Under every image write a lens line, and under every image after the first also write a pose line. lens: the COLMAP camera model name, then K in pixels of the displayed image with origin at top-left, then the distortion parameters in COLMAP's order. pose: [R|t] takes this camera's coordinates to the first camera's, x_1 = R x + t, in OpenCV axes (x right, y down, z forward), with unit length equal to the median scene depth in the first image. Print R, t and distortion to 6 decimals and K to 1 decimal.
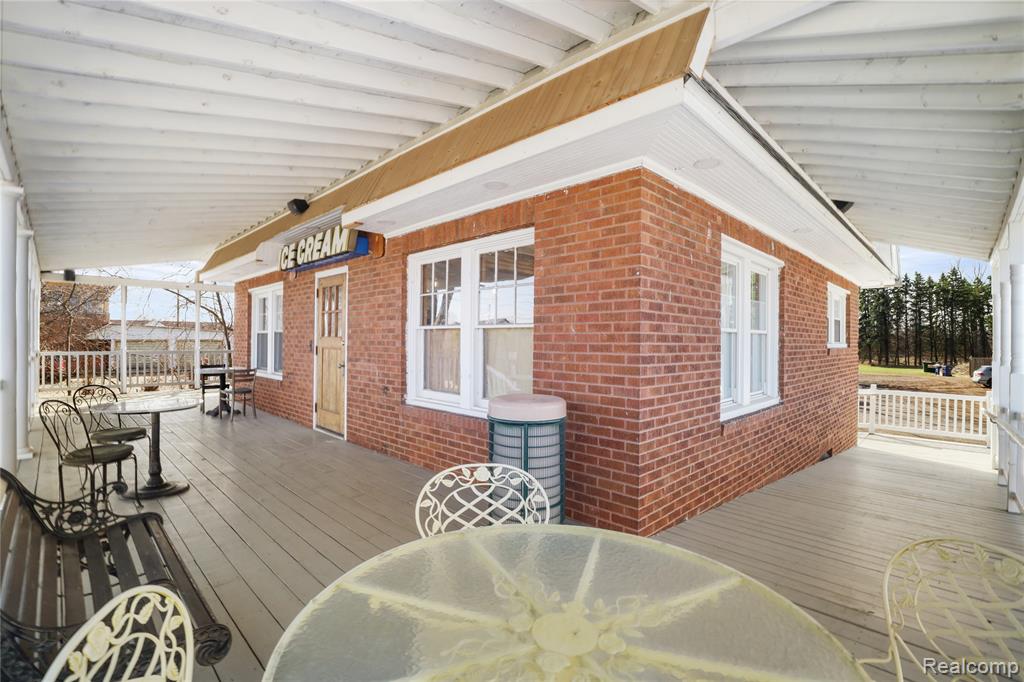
lens RADIAL K [[475.7, 0, 511.7], [0, 475.7, 337.6], [0, 0, 1]] dist [-0.005372, 0.001625]
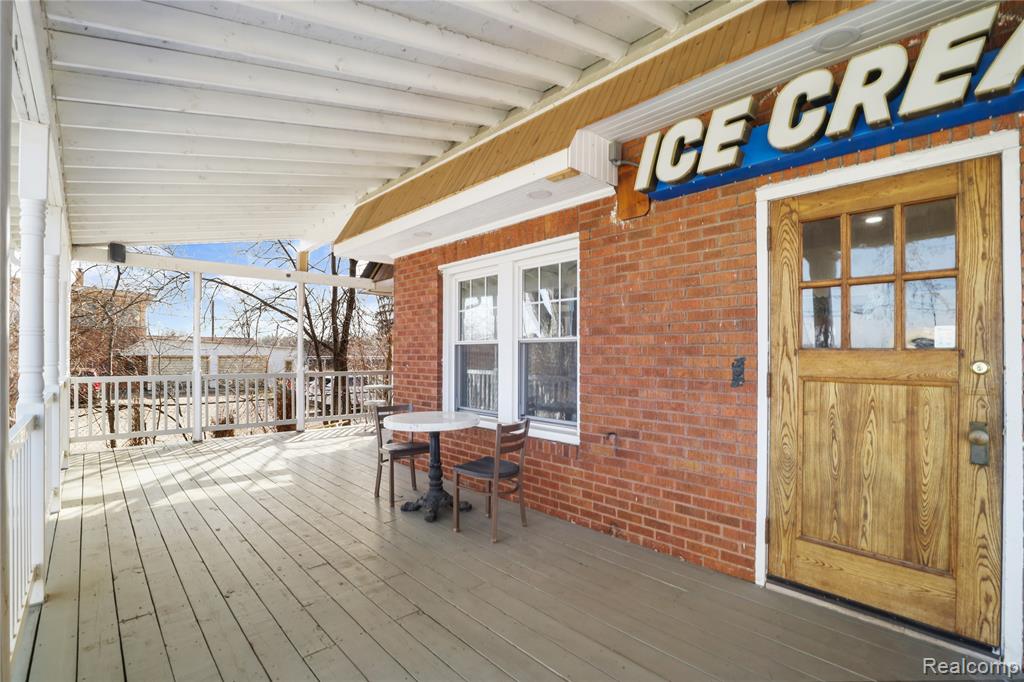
lens RADIAL K [[475.7, 0, 512.9], [0, 475.7, 348.3], [0, 0, 1]] dist [-0.005372, 0.001625]
pose [[0.999674, 0.002573, -0.025409, -0.155477], [-0.003031, 0.999834, -0.017967, 0.001372], [0.025358, 0.018038, 0.999516, 0.154029]]
